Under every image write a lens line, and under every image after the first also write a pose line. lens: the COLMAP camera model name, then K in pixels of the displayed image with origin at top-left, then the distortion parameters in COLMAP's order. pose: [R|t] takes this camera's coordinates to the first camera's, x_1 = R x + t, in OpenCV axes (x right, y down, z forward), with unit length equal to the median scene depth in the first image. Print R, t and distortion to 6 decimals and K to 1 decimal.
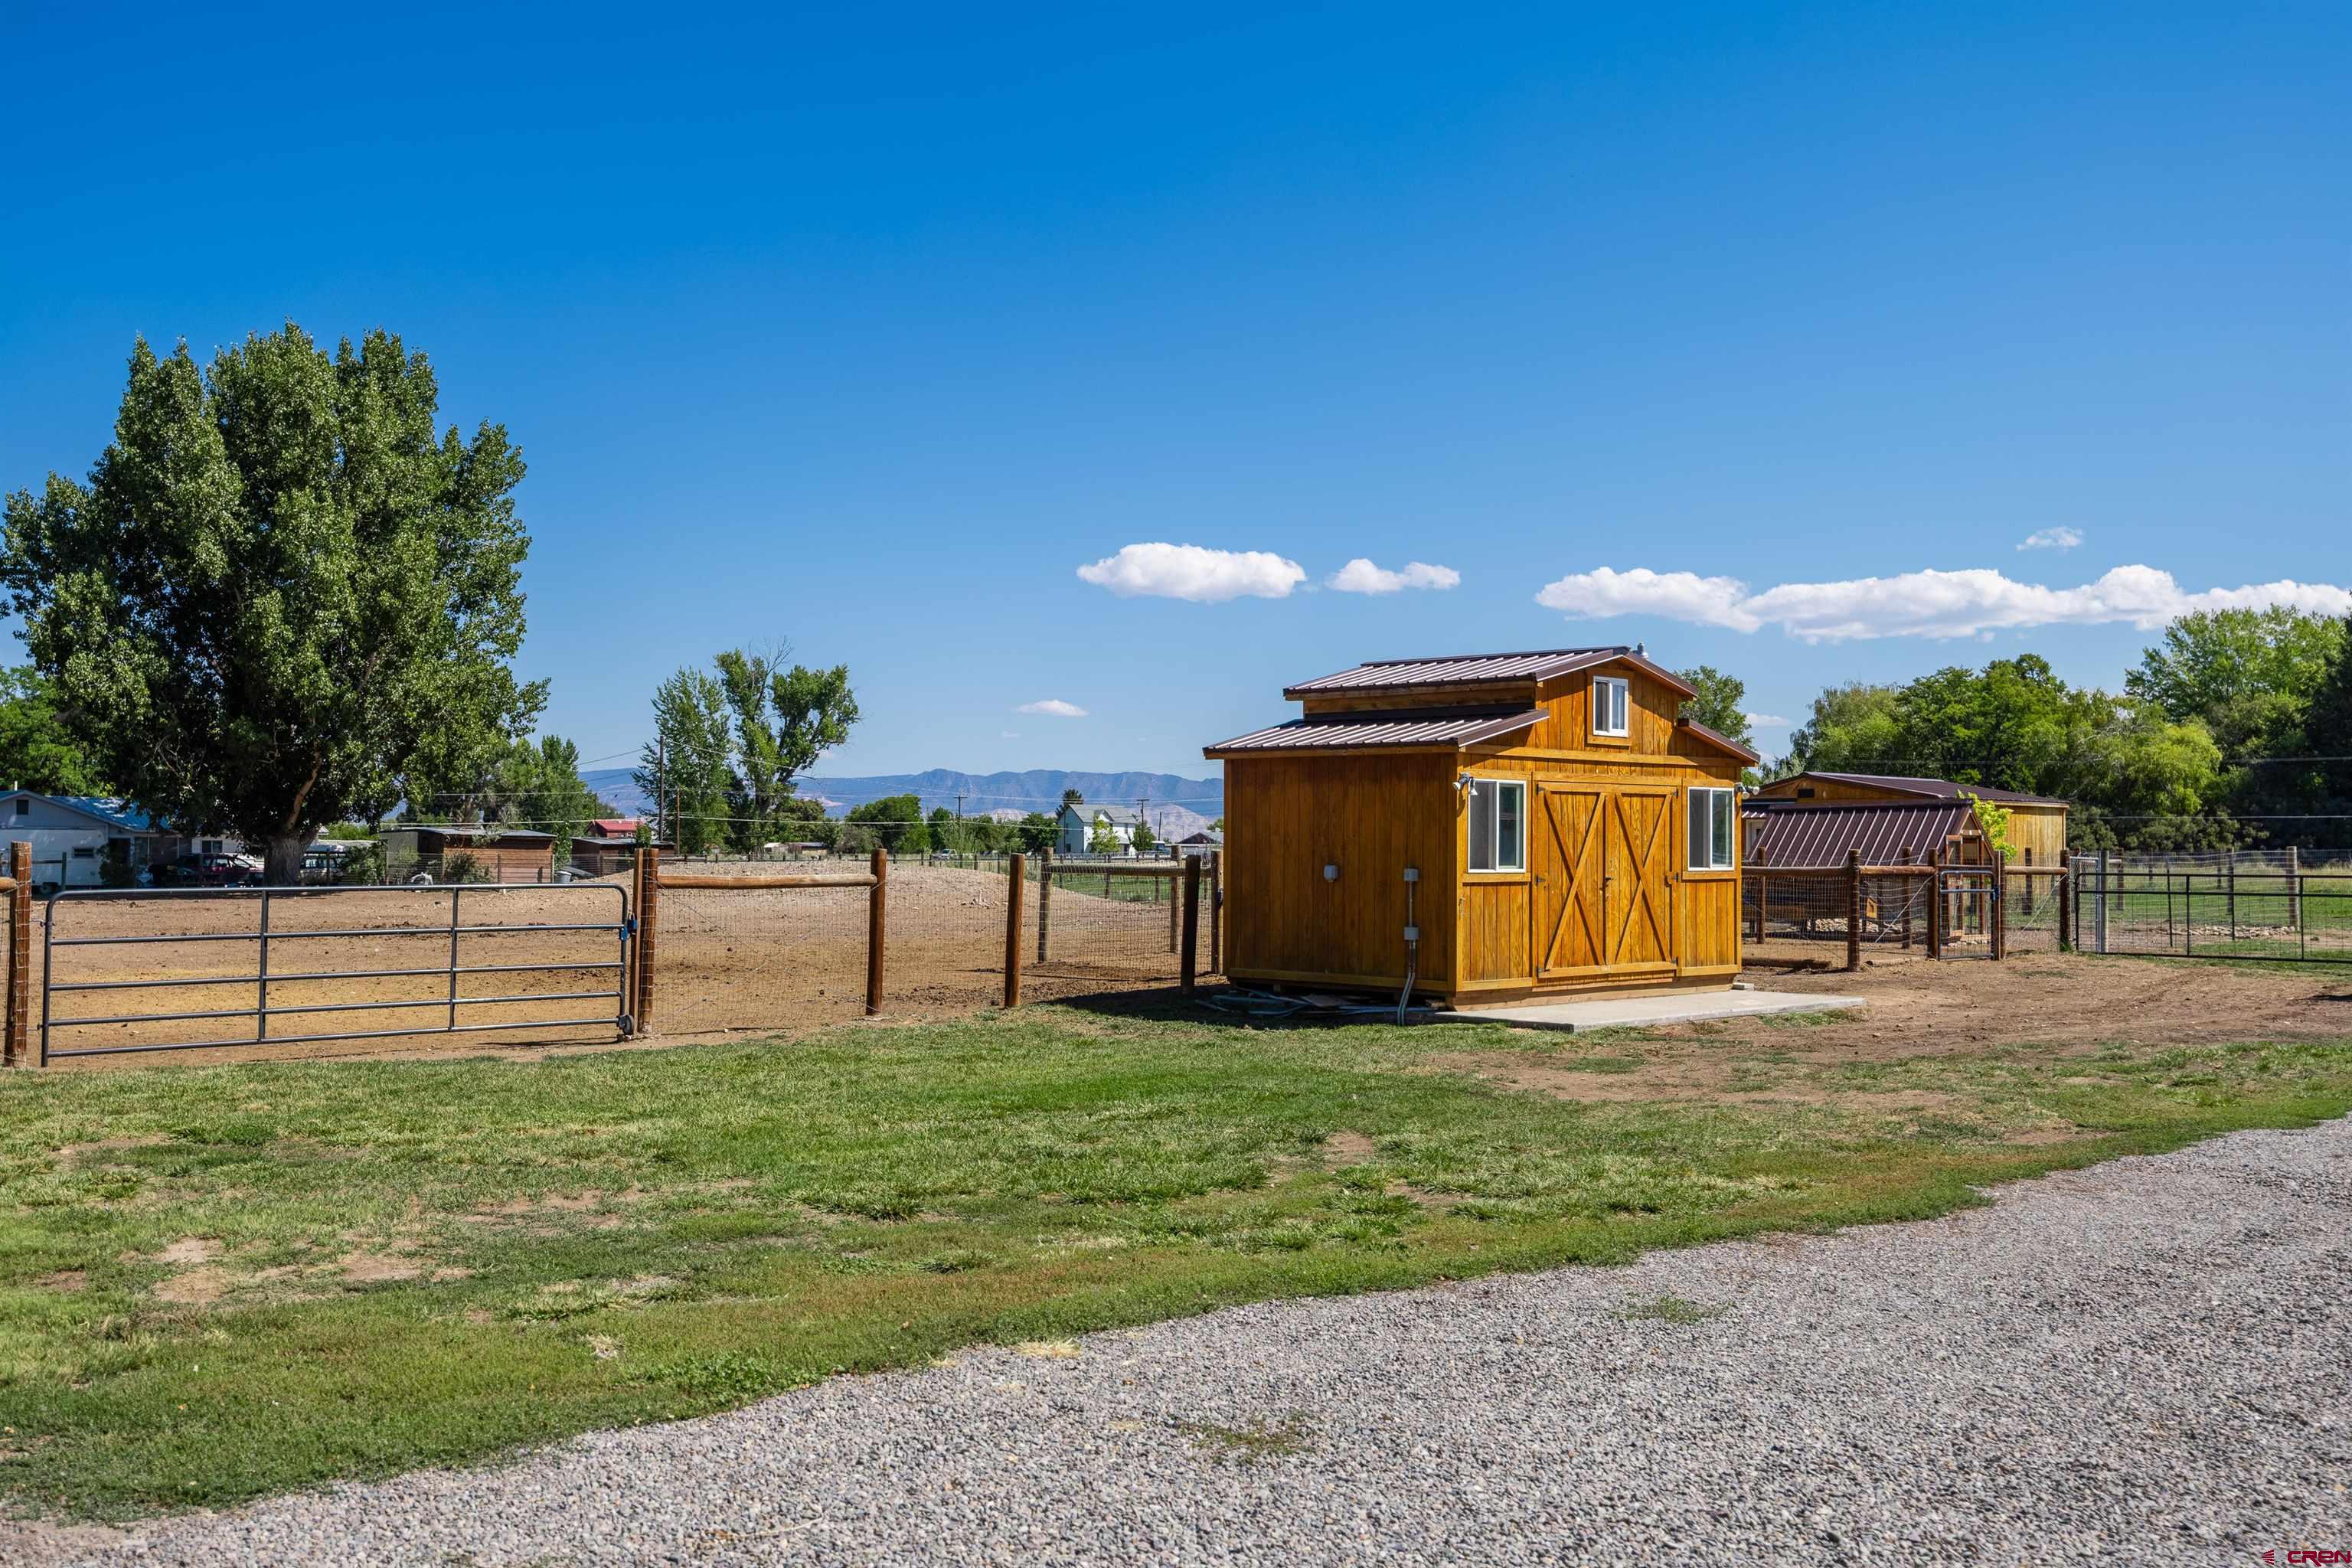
lens RADIAL K [[2250.1, 0, 1182.9], [0, 2250.1, 780.0], [0, 0, 1]] dist [0.011405, 0.000000]
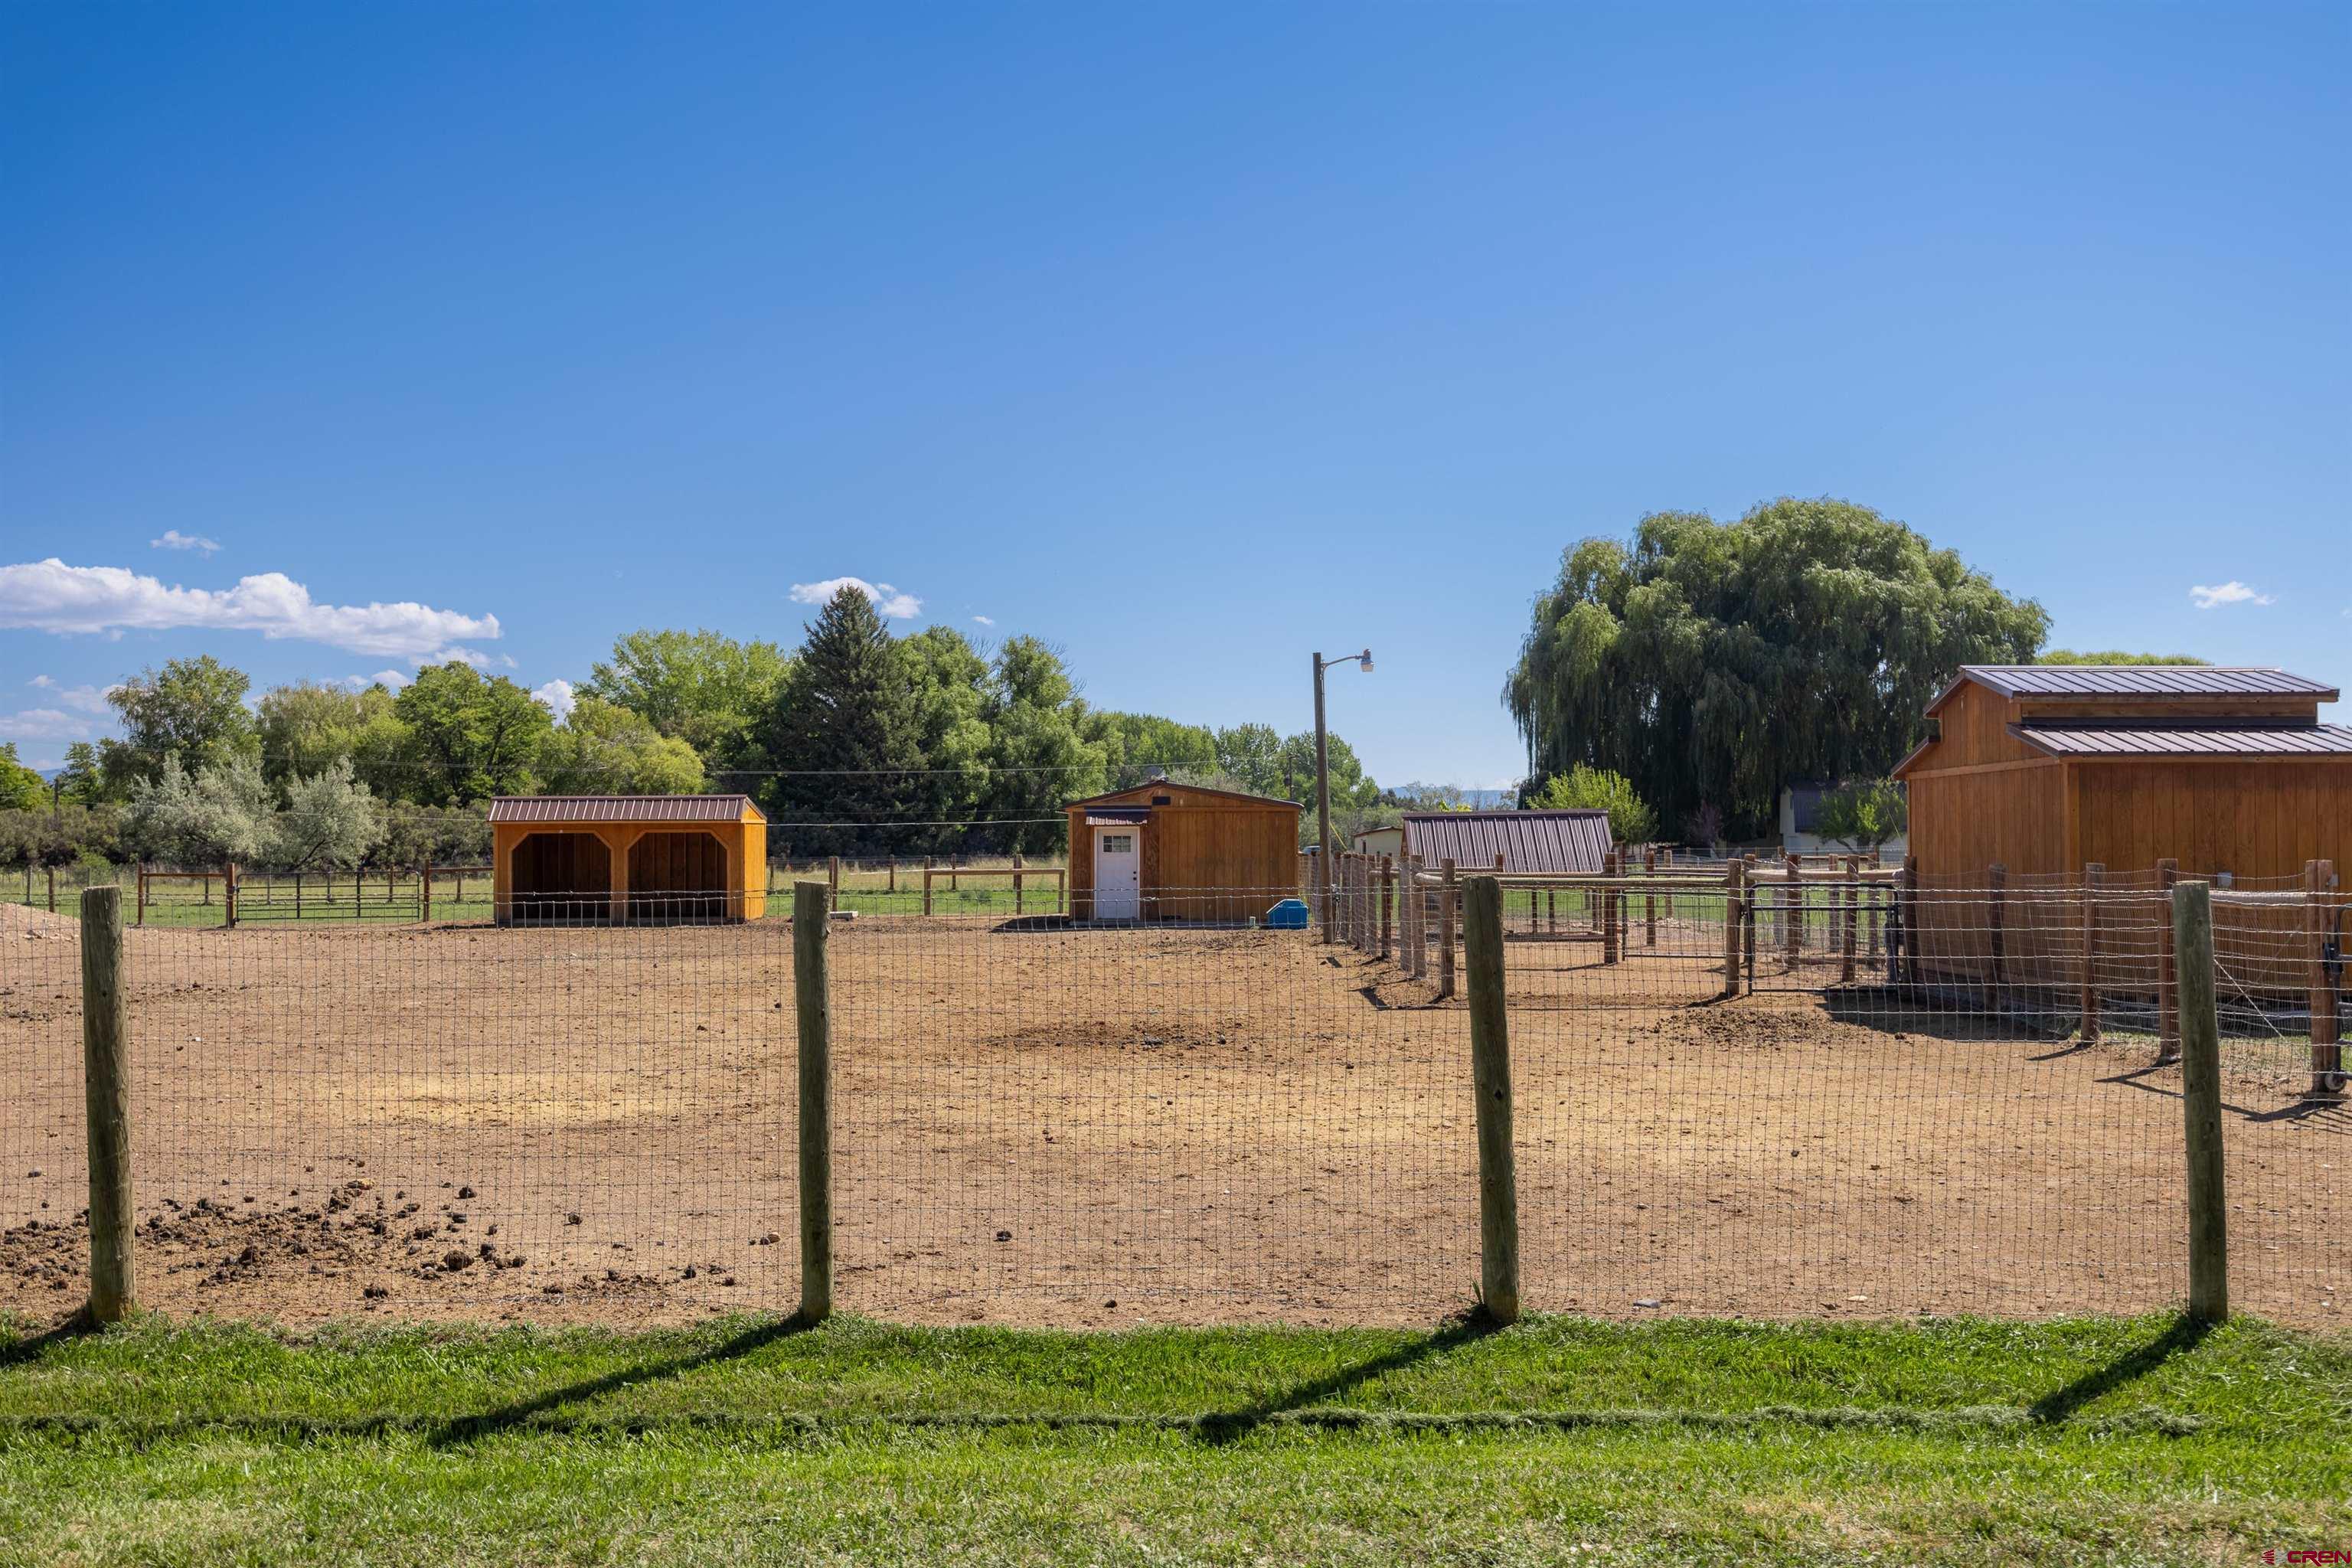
lens RADIAL K [[2250.1, 0, 1169.4], [0, 2250.1, 786.5], [0, 0, 1]] dist [0.011405, 0.000000]
pose [[0.710051, 0.017038, 0.703945, -0.435110], [-0.016983, 0.999831, -0.007069, 0.006673], [-0.703946, -0.006936, 0.710220, 0.276750]]
